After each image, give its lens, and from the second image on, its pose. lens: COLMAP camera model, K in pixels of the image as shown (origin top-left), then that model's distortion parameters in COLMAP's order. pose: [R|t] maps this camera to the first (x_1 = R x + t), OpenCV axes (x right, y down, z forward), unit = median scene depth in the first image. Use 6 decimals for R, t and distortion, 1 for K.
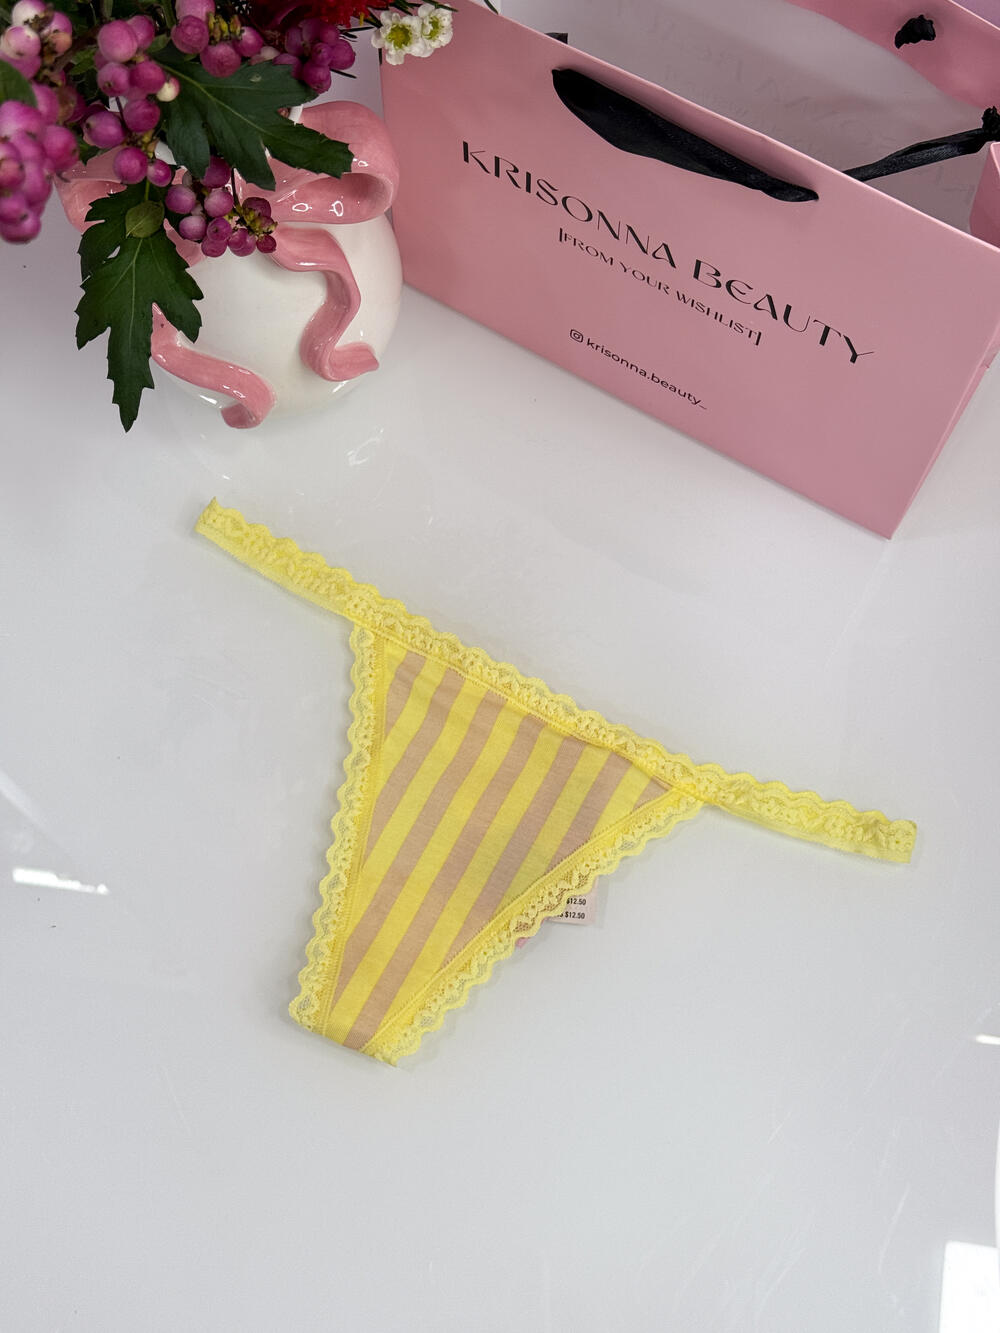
lens RADIAL K [[1860.4, 0, 511.0], [0, 1860.4, 678.1], [0, 0, 1]] dist [0.051525, 0.000000]
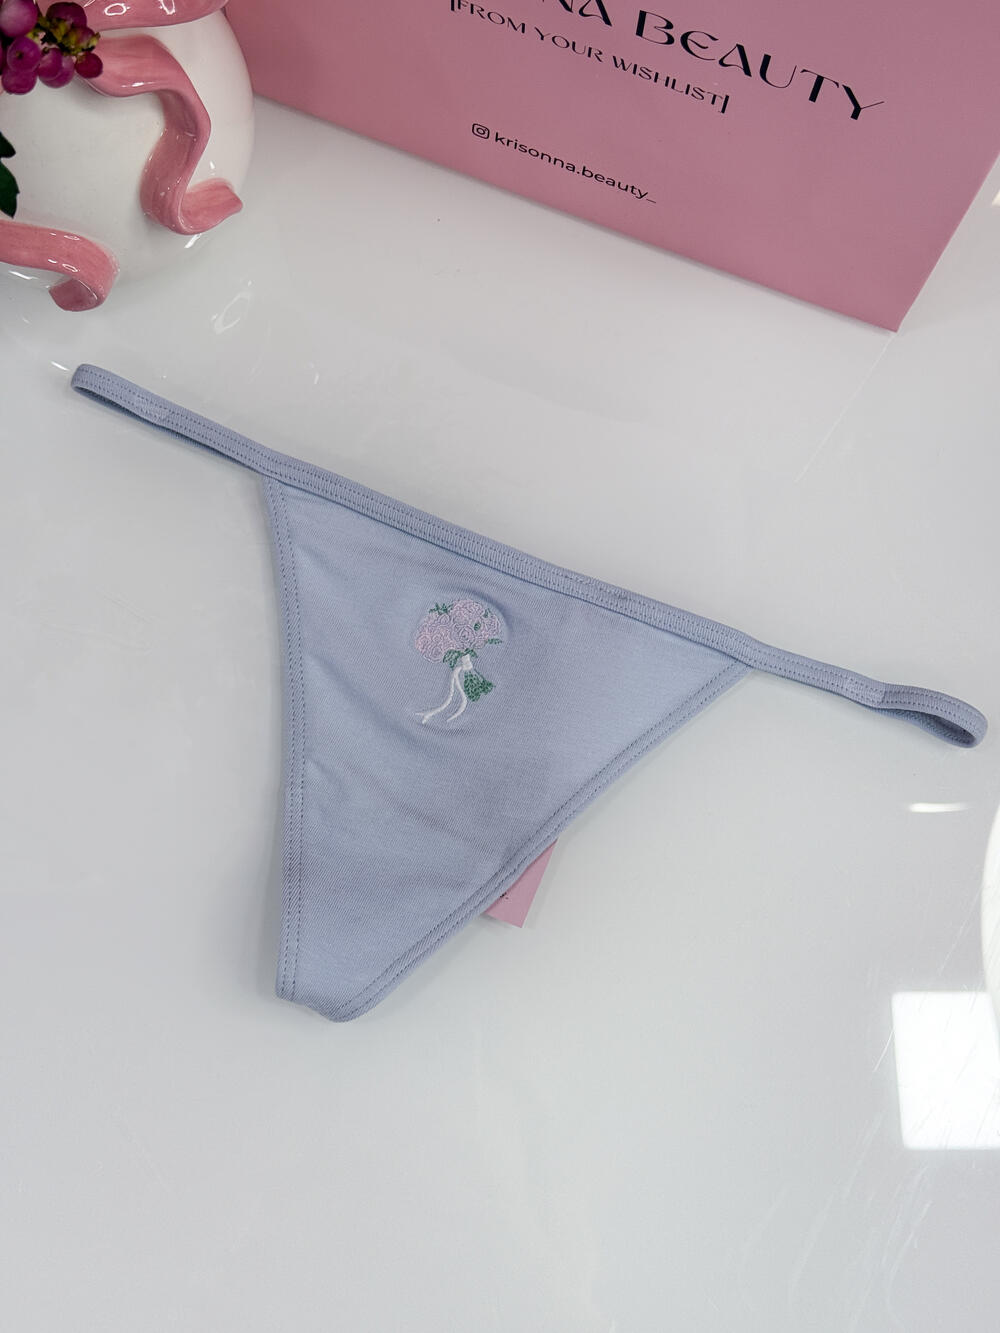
lens RADIAL K [[1860.4, 0, 505.1], [0, 1860.4, 679.9], [0, 0, 1]] dist [0.051525, 0.000000]
pose [[0.985039, -0.157916, 0.069002, -0.051161], [0.149091, 0.981714, 0.118361, -0.051733], [-0.086432, -0.106302, 0.990570, 0.205298]]
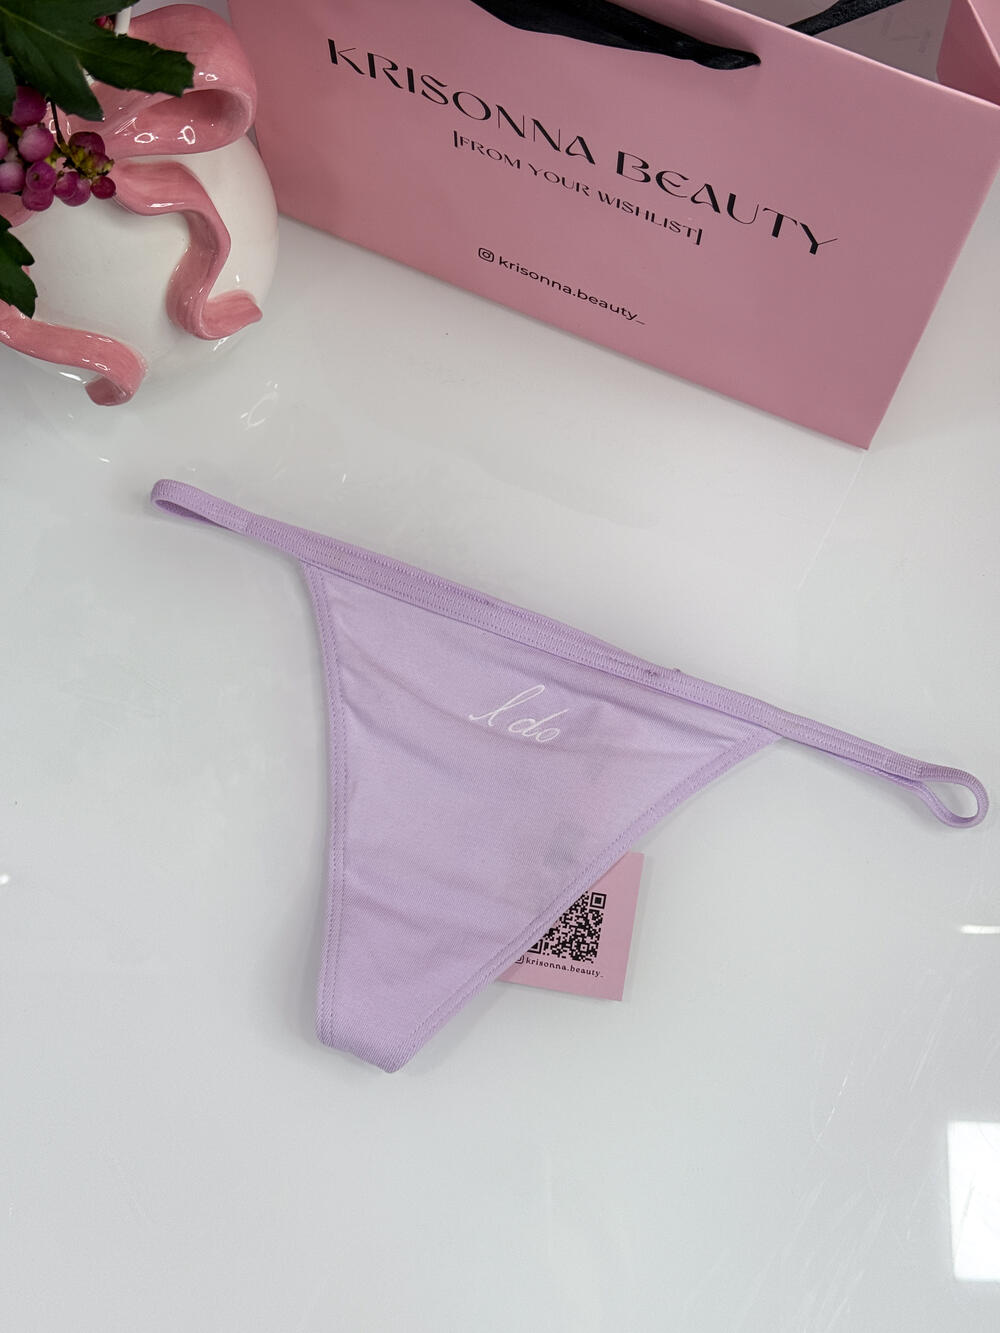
lens RADIAL K [[1860.4, 0, 520.7], [0, 1860.4, 683.9], [0, 0, 1]] dist [0.051525, 0.000000]
pose [[0.992562, -0.116277, 0.036073, -0.003660], [0.114264, 0.992004, 0.053589, -0.033780], [-0.042016, -0.049069, 0.997911, 0.138187]]
